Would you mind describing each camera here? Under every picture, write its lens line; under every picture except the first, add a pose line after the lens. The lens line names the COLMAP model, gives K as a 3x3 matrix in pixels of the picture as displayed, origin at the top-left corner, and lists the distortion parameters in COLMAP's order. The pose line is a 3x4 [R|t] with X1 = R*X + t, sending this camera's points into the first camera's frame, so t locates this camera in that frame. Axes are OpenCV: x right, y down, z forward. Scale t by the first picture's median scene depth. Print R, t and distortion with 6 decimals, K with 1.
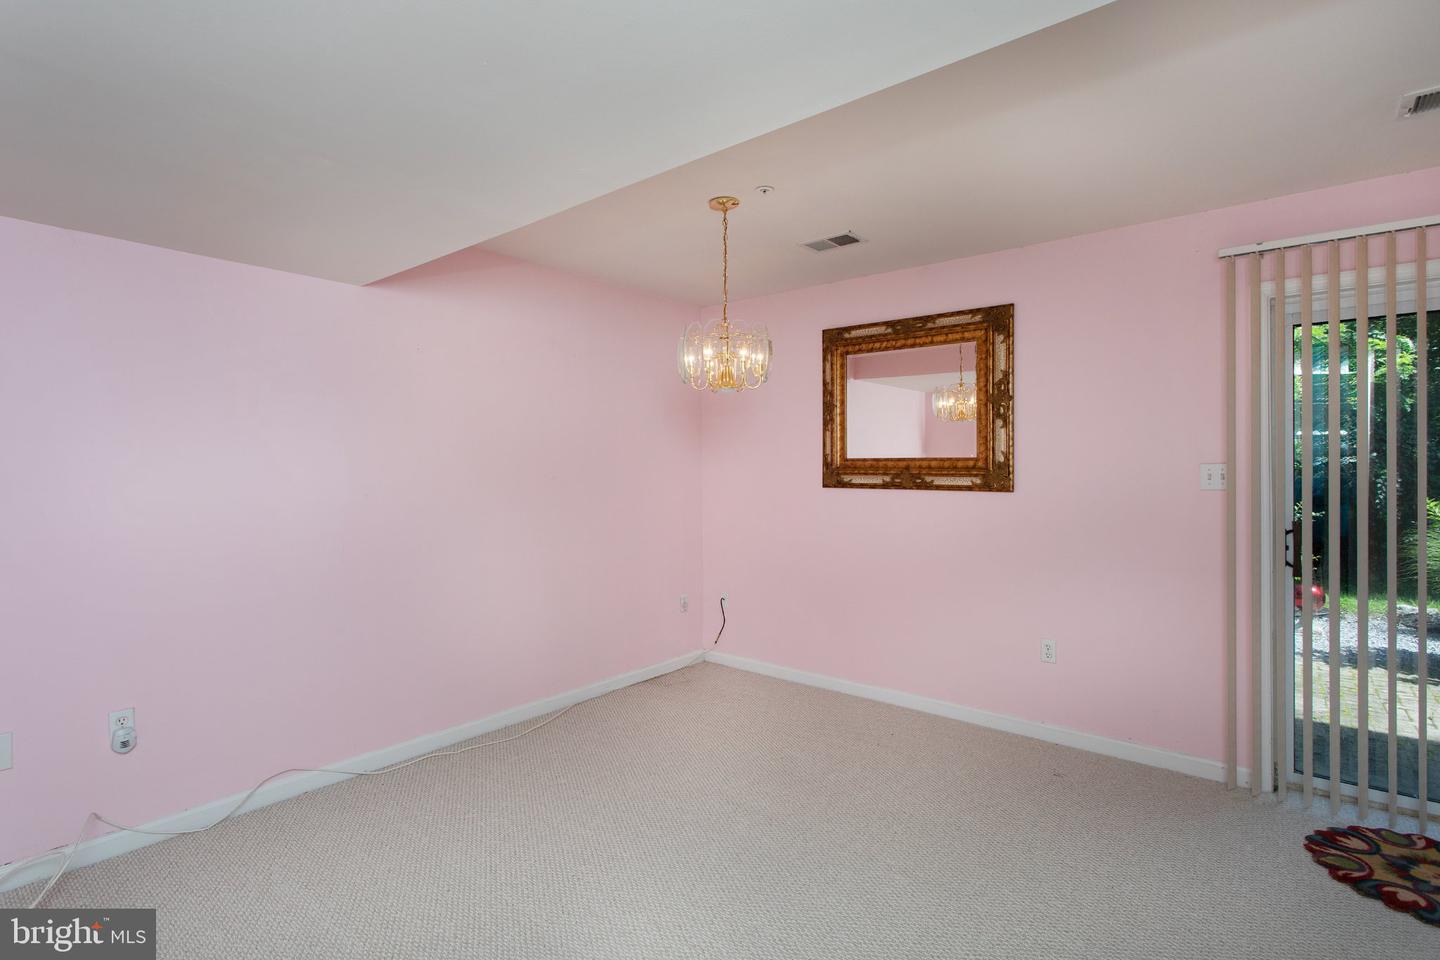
lens RADIAL K [[709.1, 0, 721.5], [0, 709.1, 471.1], [0, 0, 1]] dist [0.002171, 0.000805]
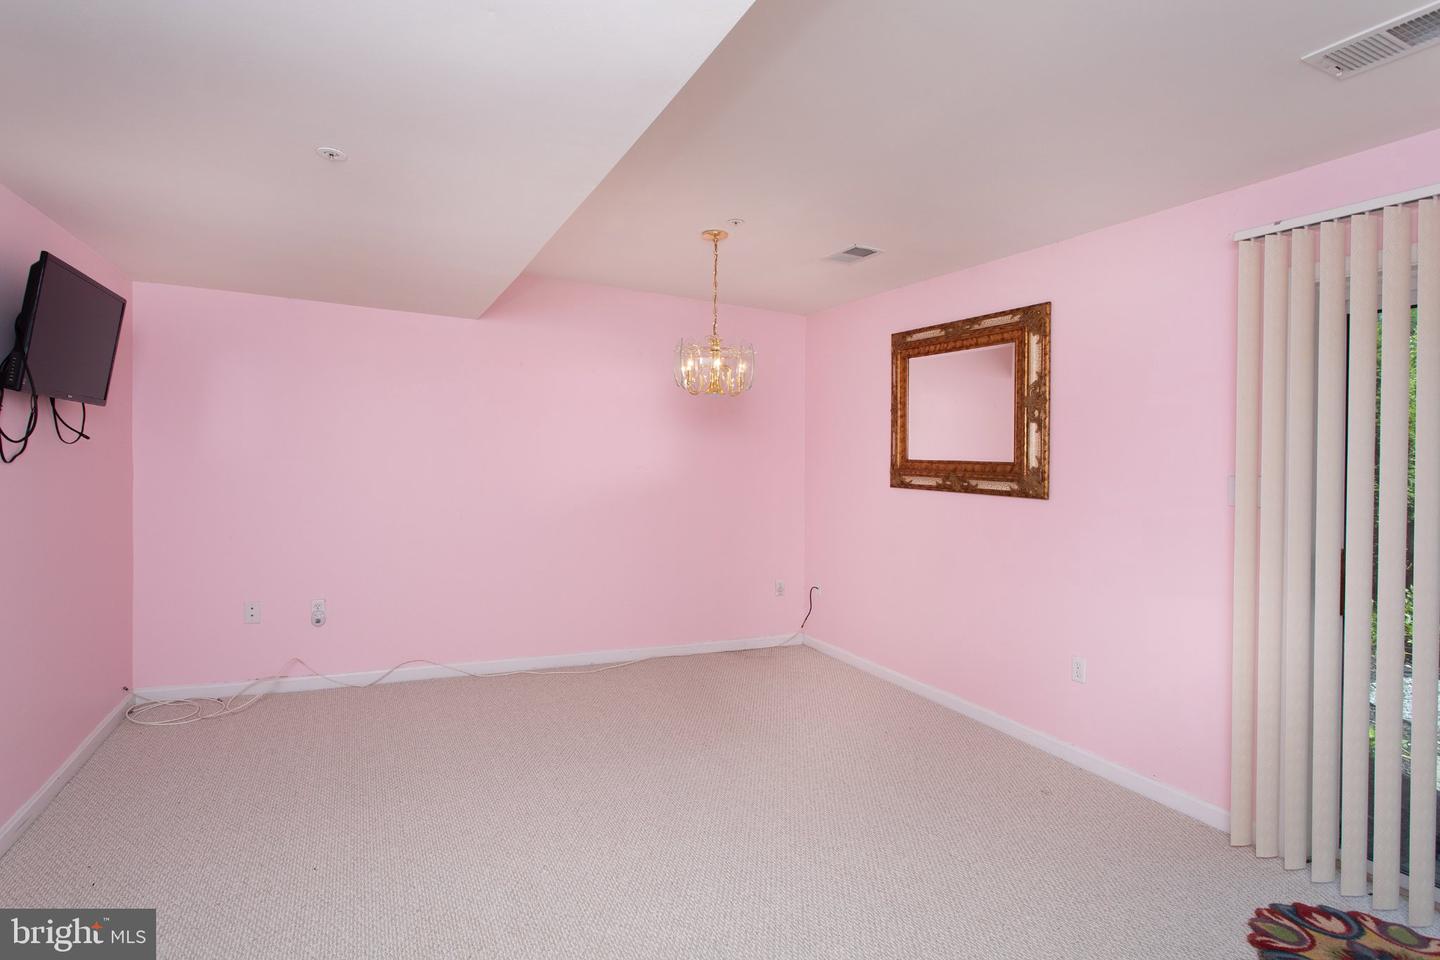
lens RADIAL K [[721.2, 0, 722.6], [0, 721.2, 481.9], [0, 0, 1]] dist [0.002570, -0.000156]
pose [[0.911831, 0.045718, -0.408013, 0.391198], [-0.039548, 0.998940, 0.023549, 0.000248], [0.408658, -0.005337, 0.912672, -0.062871]]
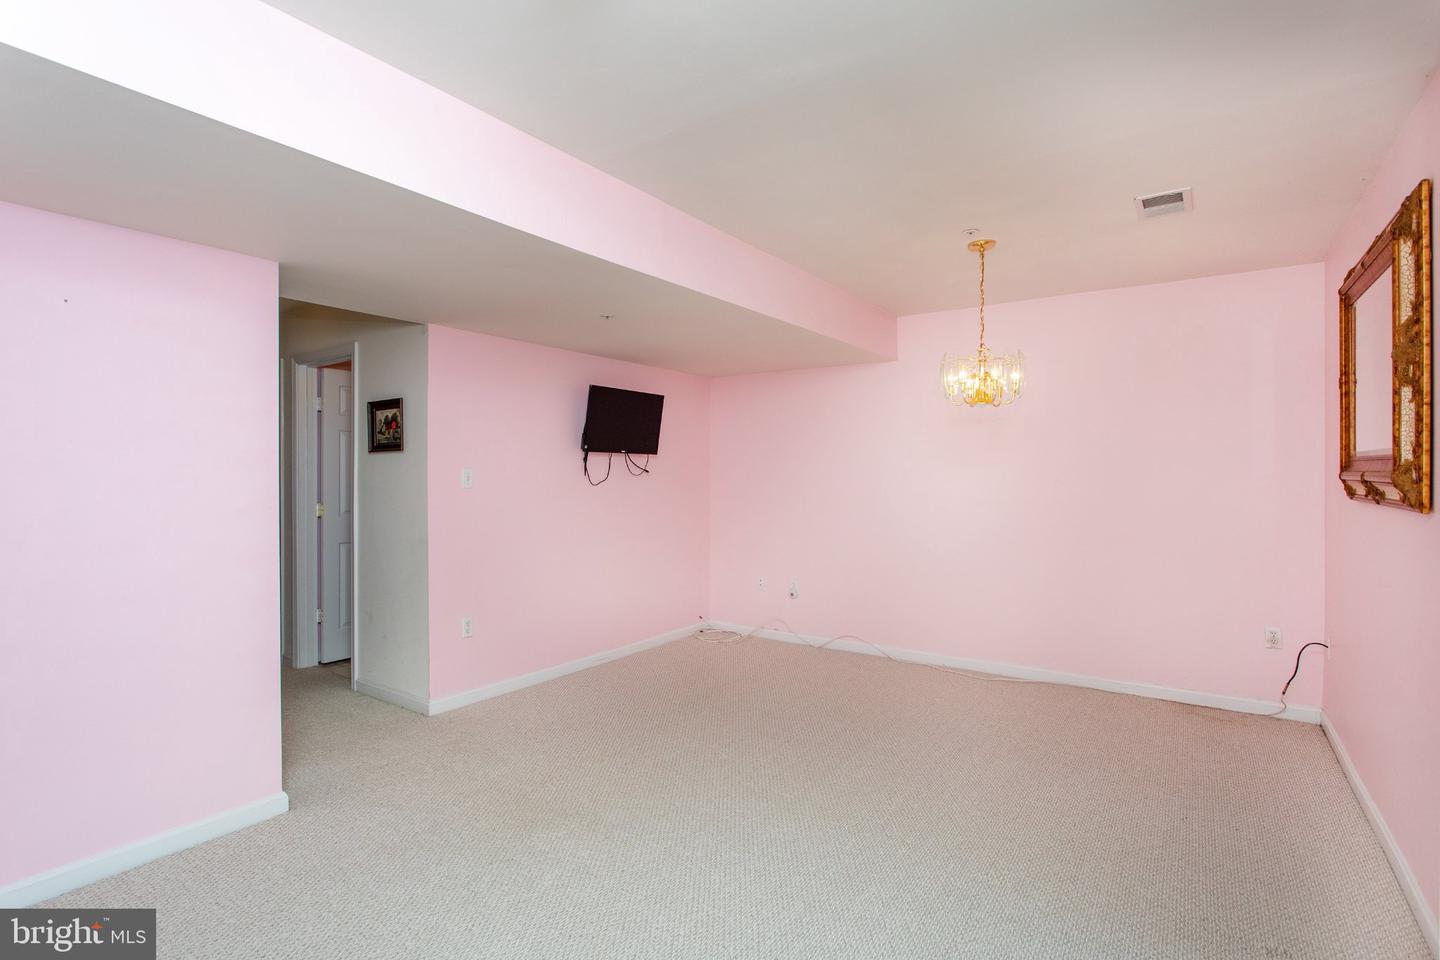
lens RADIAL K [[709.1, 0, 721.5], [0, 709.1, 471.1], [0, 0, 1]] dist [0.002171, 0.000805]
pose [[0.084644, 0.000242, -0.996411, 0.878010], [0.000769, 1.000000, 0.000308, -0.005252], [0.996411, -0.000792, 0.084643, 0.378953]]
